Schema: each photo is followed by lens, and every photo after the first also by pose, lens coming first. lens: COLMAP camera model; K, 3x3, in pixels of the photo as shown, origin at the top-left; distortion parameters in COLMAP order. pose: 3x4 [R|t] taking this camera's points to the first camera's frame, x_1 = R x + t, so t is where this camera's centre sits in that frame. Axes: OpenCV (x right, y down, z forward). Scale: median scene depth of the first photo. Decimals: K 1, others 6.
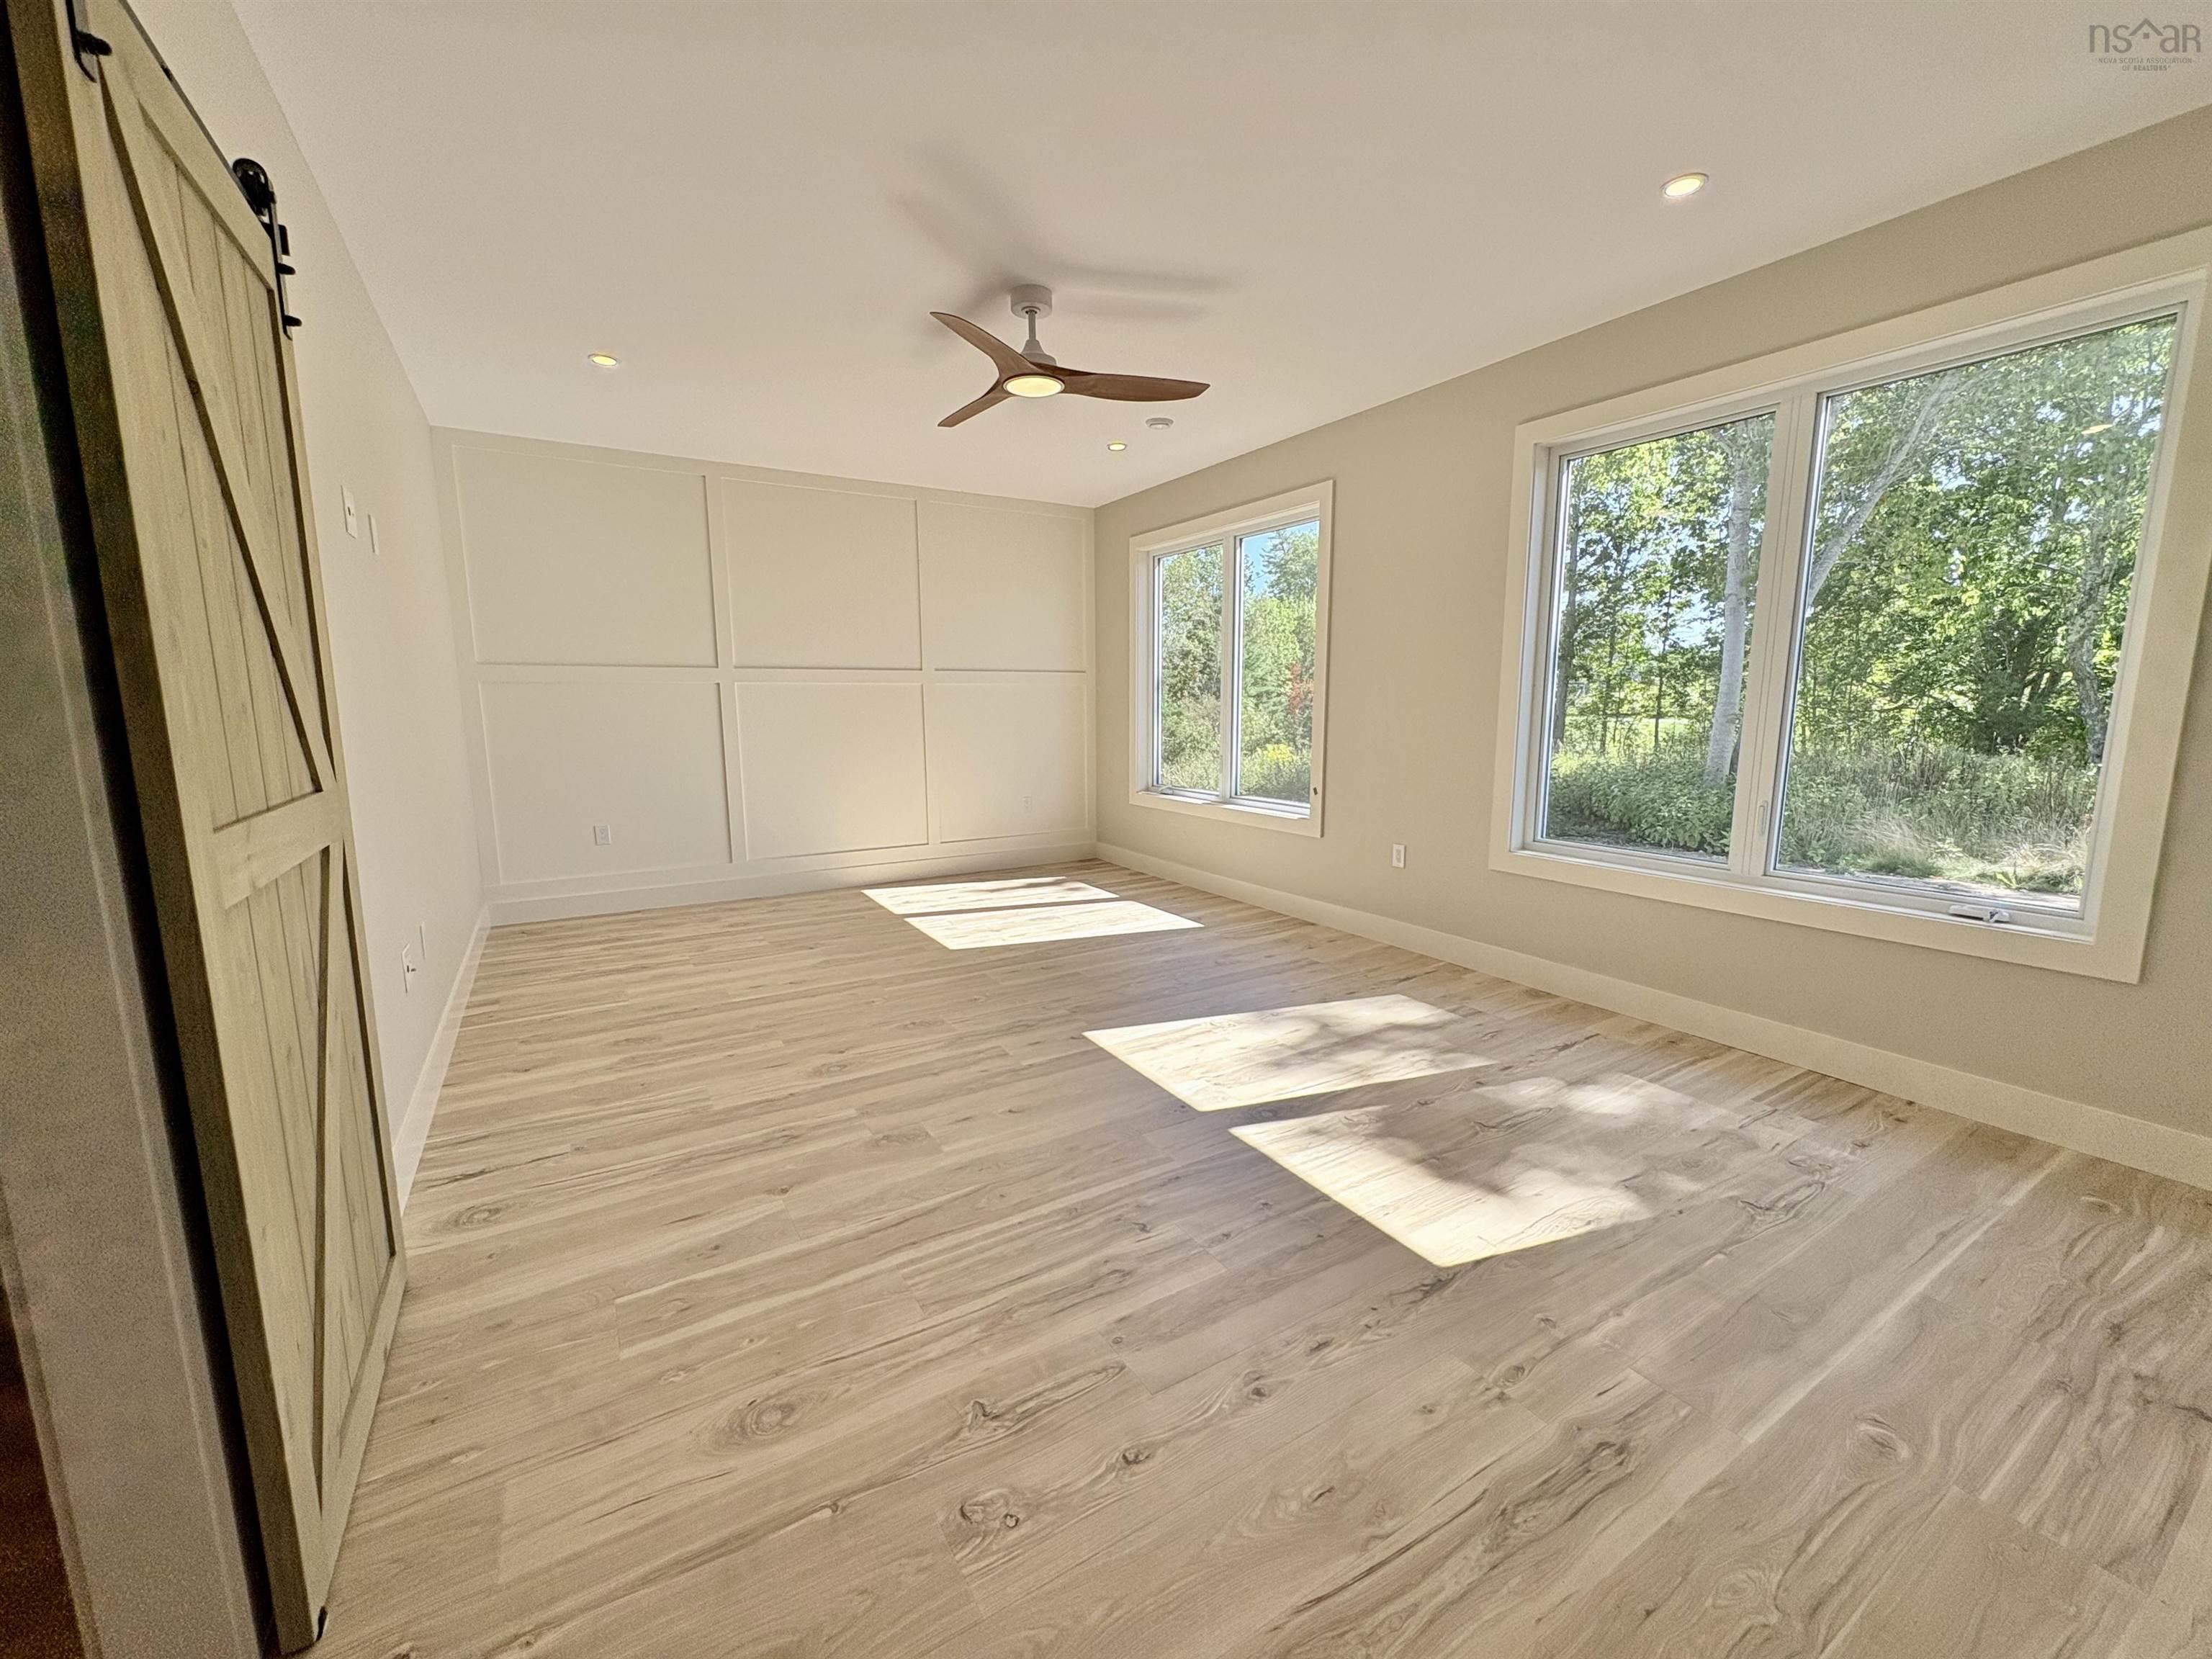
lens RADIAL K [[883.4, 0, 1106.6], [0, 883.4, 833.9], [0, 0, 1]] dist [0.000274, 0.000371]
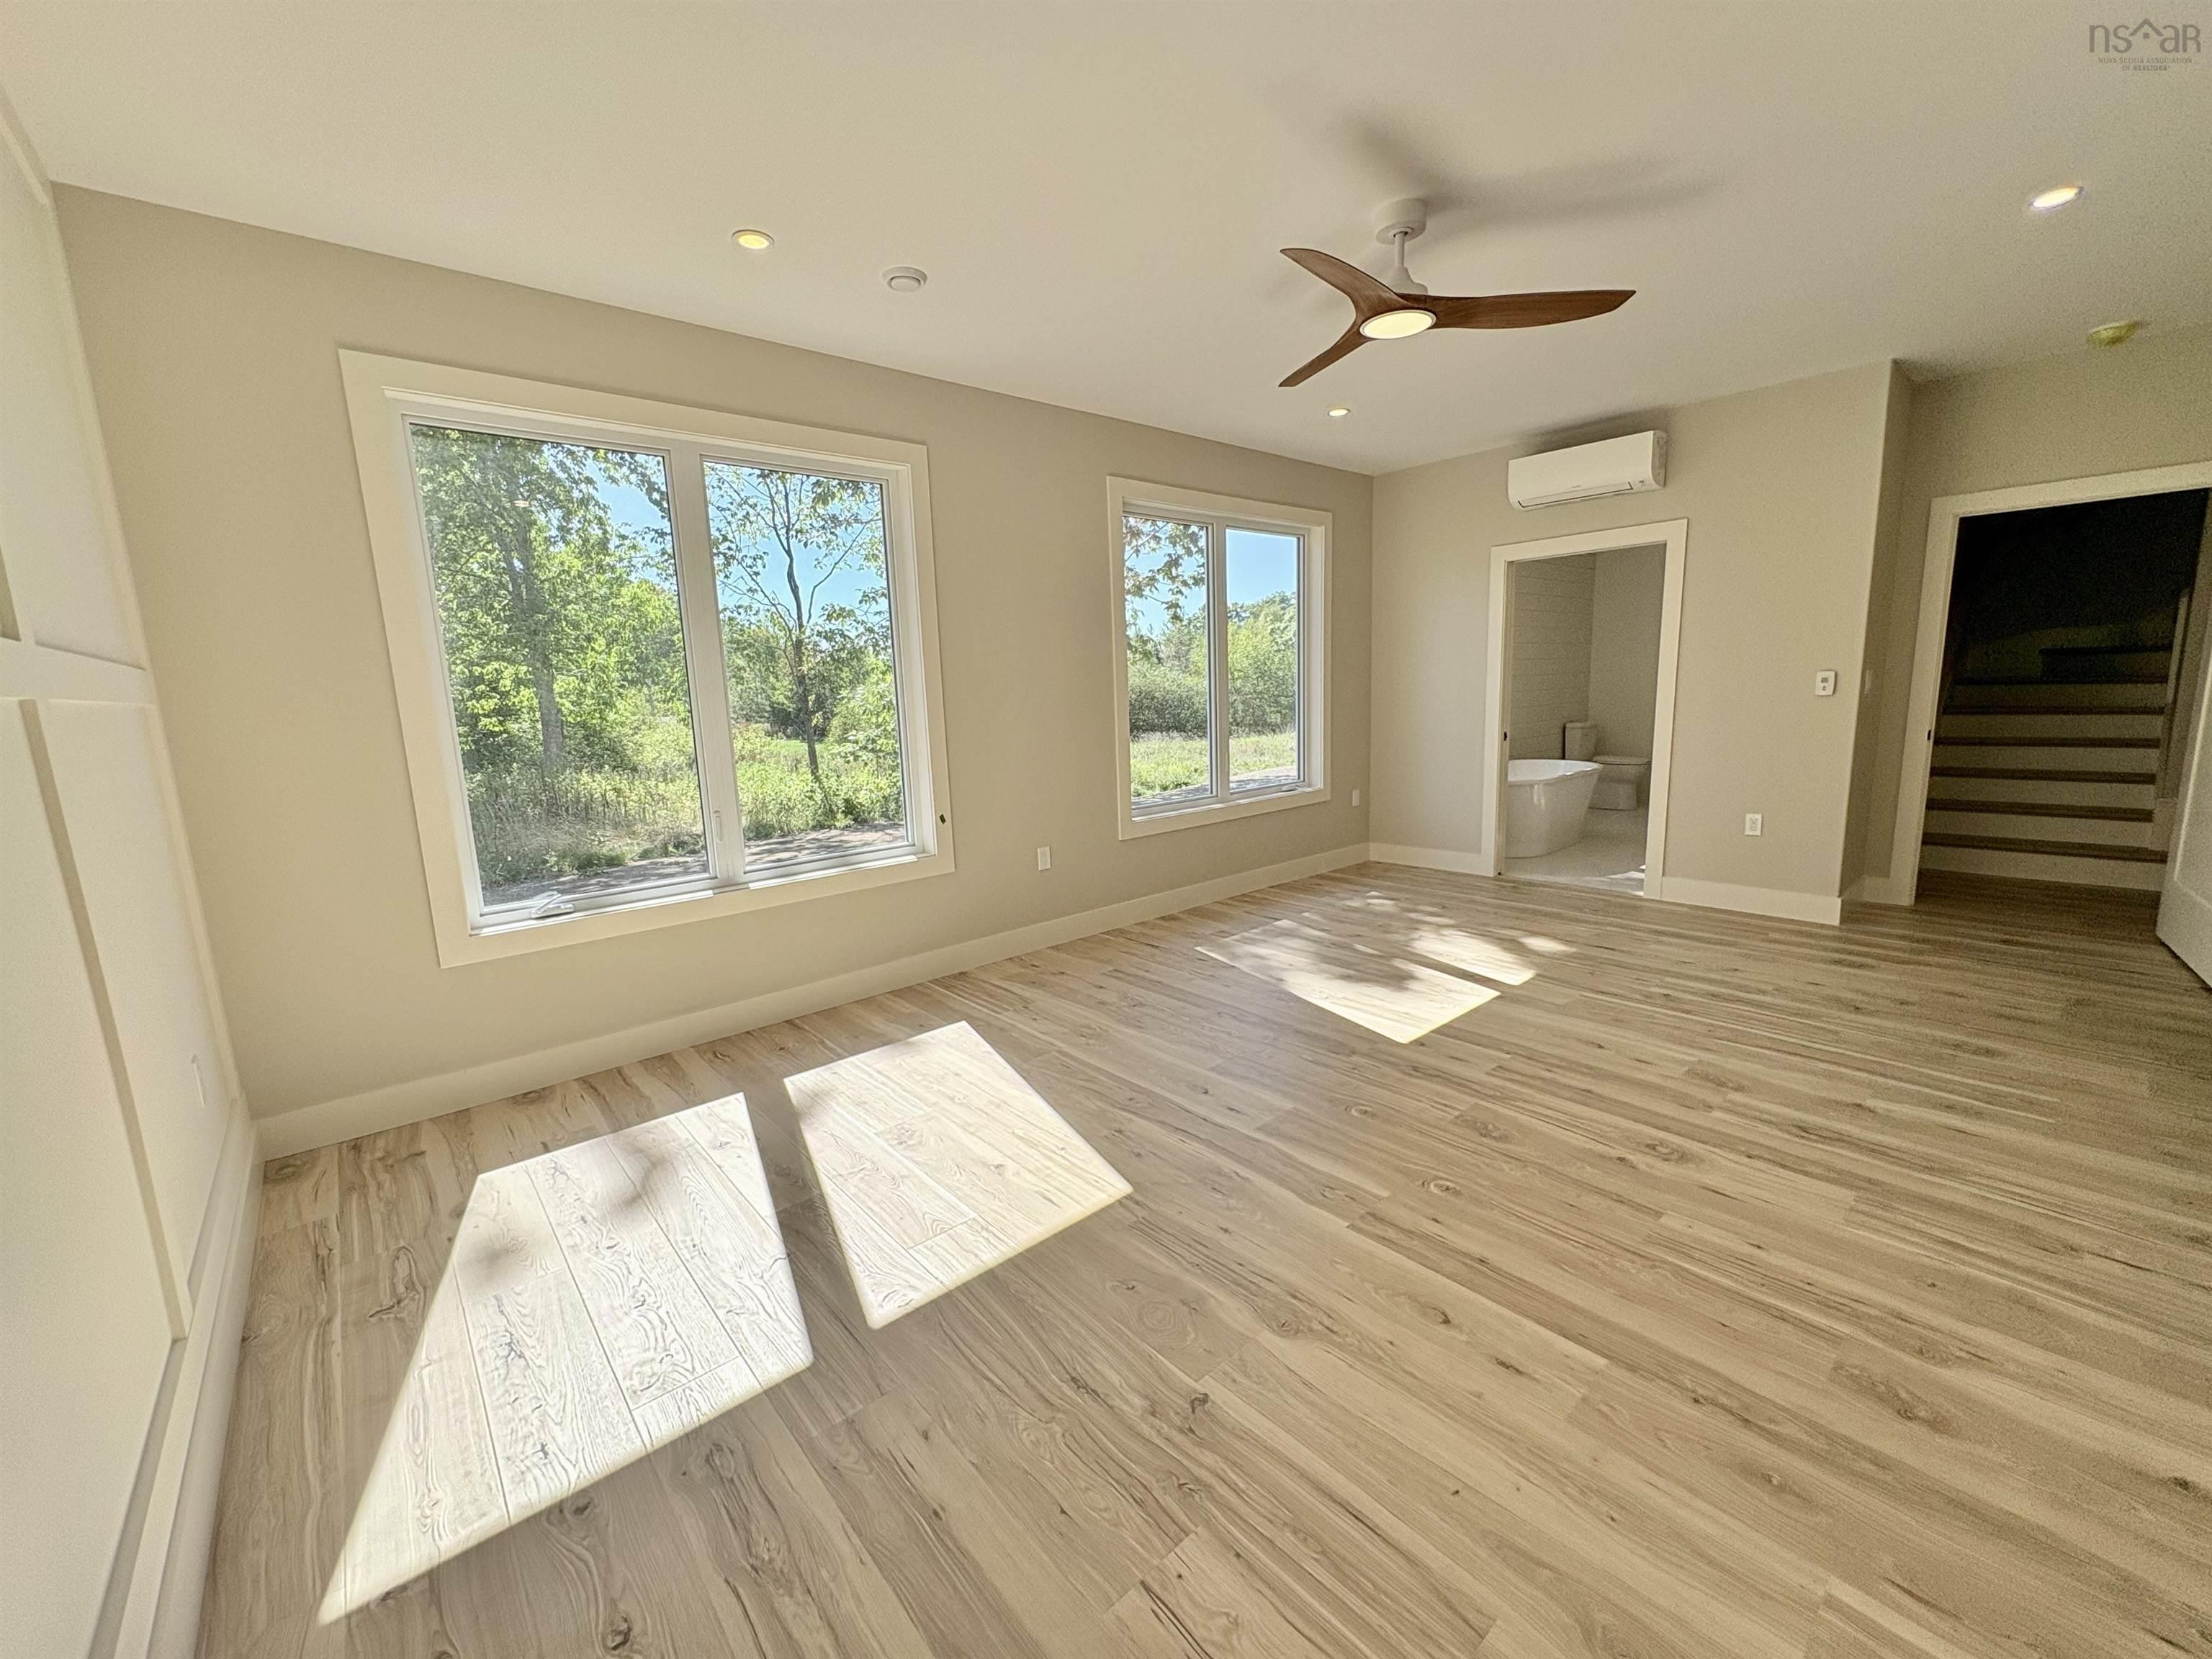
lens RADIAL K [[883.4, 0, 1106.6], [0, 883.4, 833.9], [0, 0, 1]] dist [0.000274, 0.000371]
pose [[-0.172315, -0.153156, 0.973063, -0.935367], [0.185769, 0.965060, 0.184793, -0.248520], [-0.967366, 0.212608, -0.137843, 1.501818]]
